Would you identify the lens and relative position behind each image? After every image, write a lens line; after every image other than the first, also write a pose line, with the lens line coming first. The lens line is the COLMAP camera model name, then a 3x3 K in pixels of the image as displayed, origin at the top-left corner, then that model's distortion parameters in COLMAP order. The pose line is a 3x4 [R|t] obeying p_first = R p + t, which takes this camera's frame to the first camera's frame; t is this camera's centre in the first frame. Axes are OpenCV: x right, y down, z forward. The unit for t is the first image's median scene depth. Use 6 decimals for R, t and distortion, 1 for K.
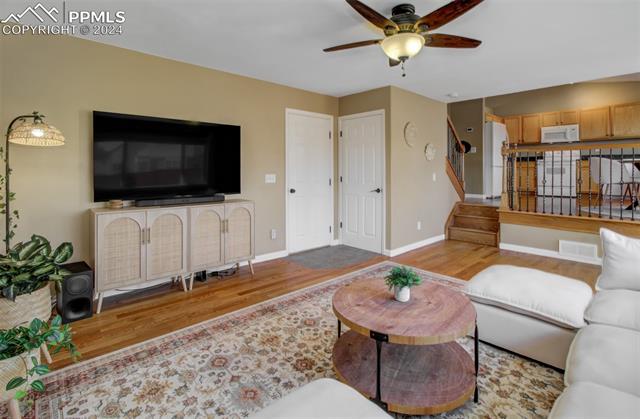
lens RADIAL K [[303.9, 0, 322.7], [0, 303.9, 173.0], [0, 0, 1]] dist [-0.001533, -0.000426]
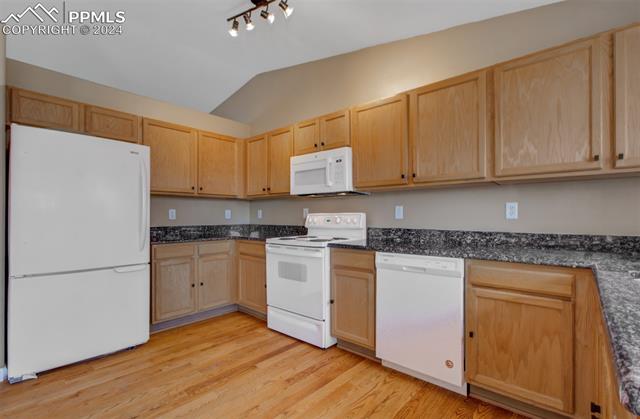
lens RADIAL K [[300.0, 0, 327.1], [0, 300.0, 211.6], [0, 0, 1]] dist [-0.002078, -0.000524]
pose [[0.993590, -0.002517, 0.113019, 0.784662], [0.004716, 0.999805, -0.019193, -0.074116], [-0.112949, 0.019603, 0.993407, 0.643031]]
